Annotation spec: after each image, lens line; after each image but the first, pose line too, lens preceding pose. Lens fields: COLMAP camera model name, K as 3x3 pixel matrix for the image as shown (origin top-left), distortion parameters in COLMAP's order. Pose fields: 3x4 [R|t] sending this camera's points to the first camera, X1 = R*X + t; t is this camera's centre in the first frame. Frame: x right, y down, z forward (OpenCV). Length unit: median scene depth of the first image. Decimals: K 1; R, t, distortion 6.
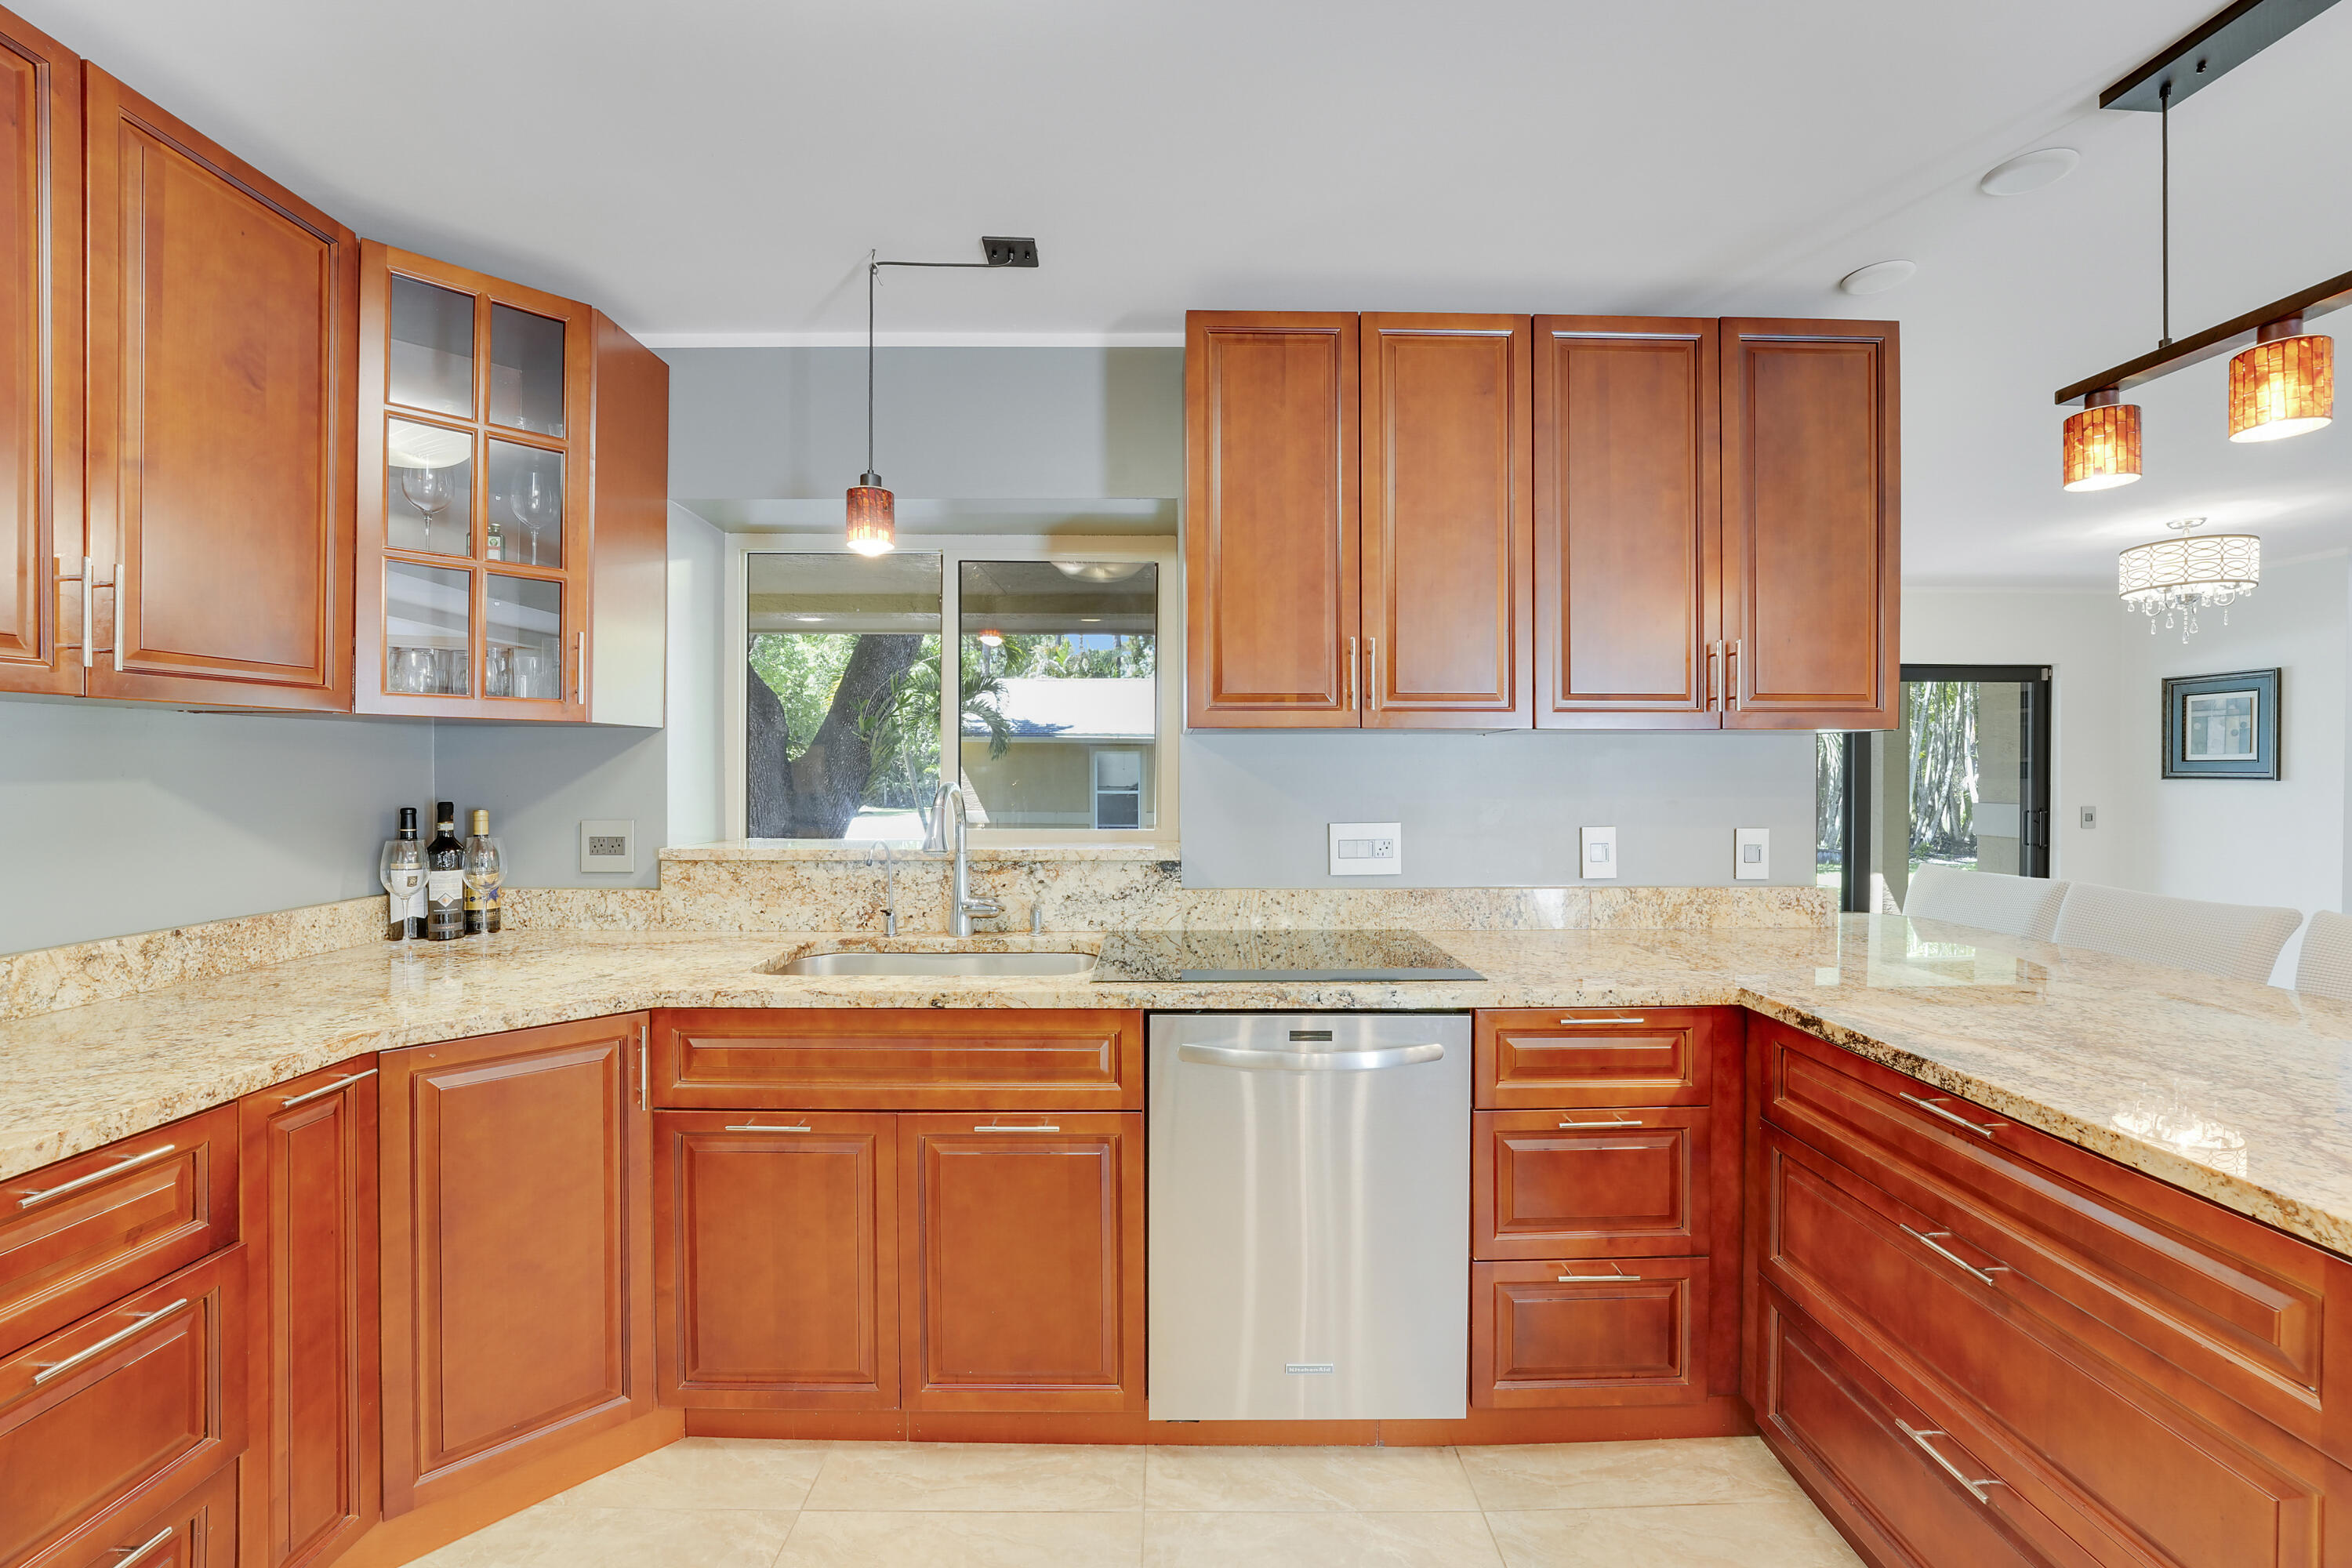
lens RADIAL K [[958.3, 0, 1185.0], [0, 958.3, 774.8], [0, 0, 1]] dist [-0.021253, 0.000898]
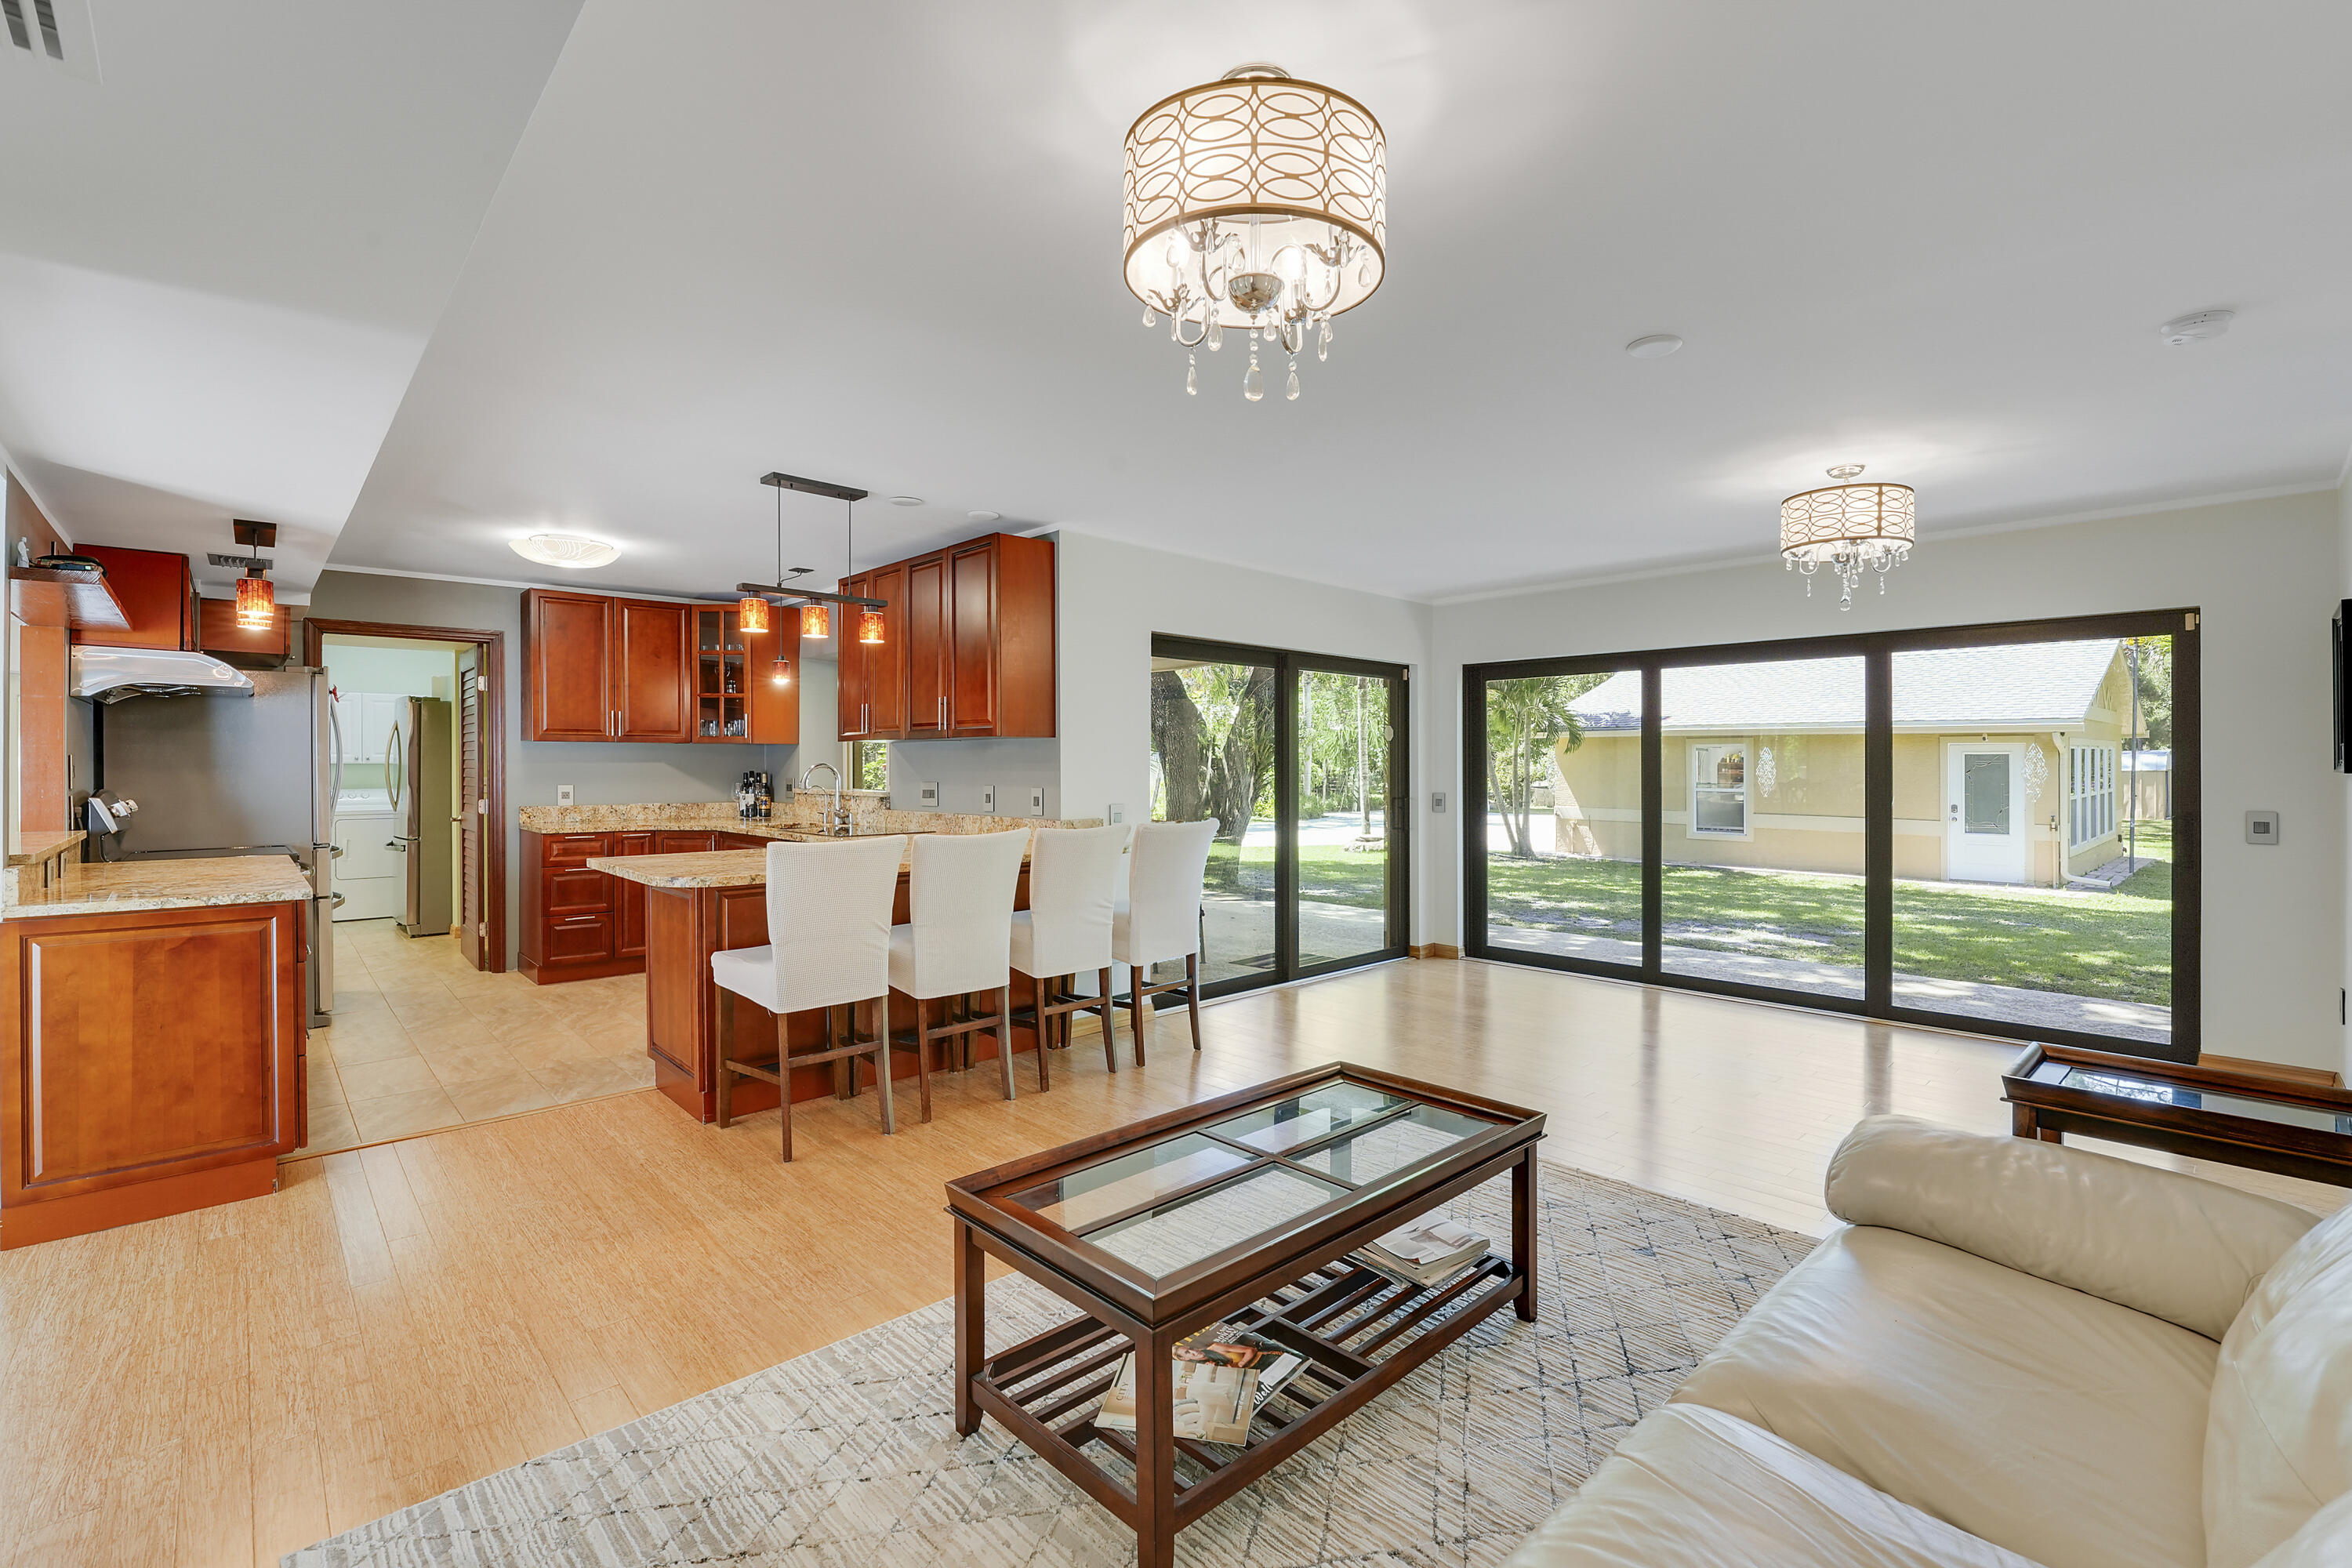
lens RADIAL K [[1027.1, 0, 1176.0], [0, 1027.1, 784.0], [0, 0, 1]] dist [-0.012432, 0.000071]
pose [[0.662679, 0.012139, -0.748805, 2.612556], [-0.003666, 0.999909, 0.012966, 0.023139], [0.748895, -0.005847, 0.662663, -0.150695]]
